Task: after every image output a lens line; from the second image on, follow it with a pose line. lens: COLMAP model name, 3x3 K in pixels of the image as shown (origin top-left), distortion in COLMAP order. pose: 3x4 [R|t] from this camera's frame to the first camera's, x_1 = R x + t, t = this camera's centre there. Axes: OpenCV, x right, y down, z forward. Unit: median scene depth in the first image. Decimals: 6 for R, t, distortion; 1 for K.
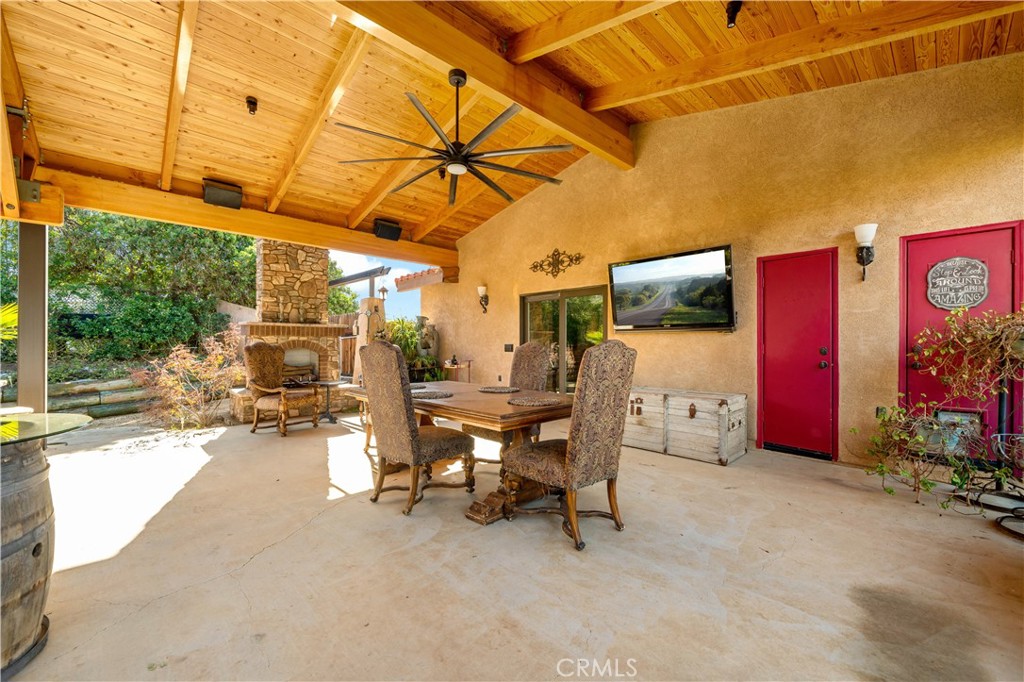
lens RADIAL K [[392.8, 0, 510.5], [0, 392.8, 345.3], [0, 0, 1]] dist [-0.001170, 0.000012]
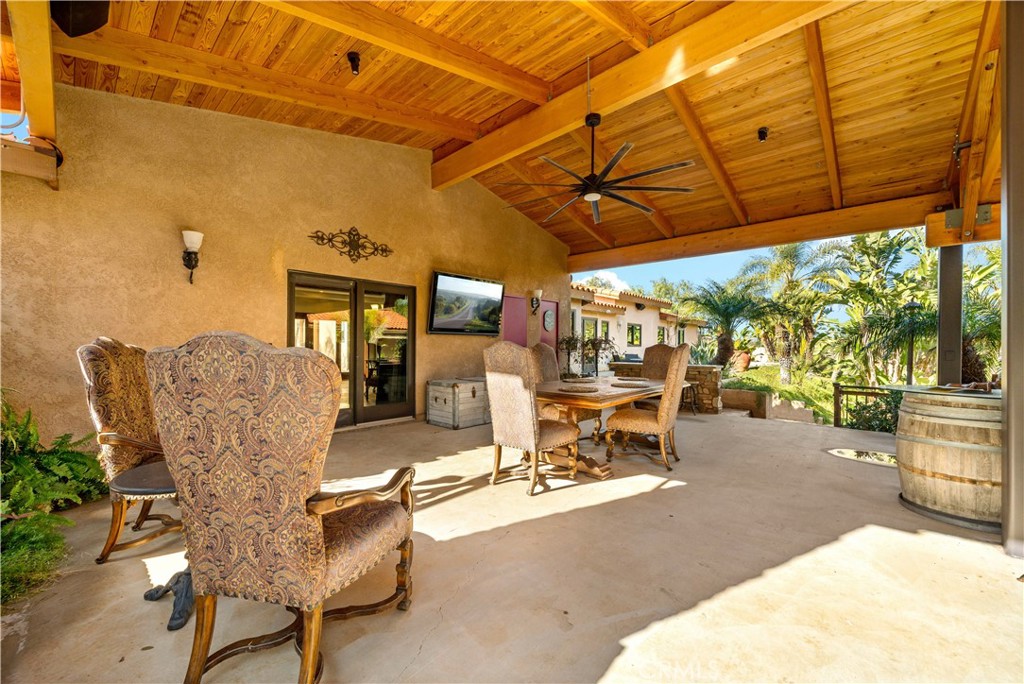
lens RADIAL K [[392.8, 0, 510.5], [0, 392.8, 346.3], [0, 0, 1]] dist [-0.001170, 0.000012]
pose [[-0.045733, -0.003437, 0.998948, -0.768635], [-0.001741, 0.999993, 0.003361, -0.001364], [-0.998952, -0.001585, -0.045738, 0.764587]]
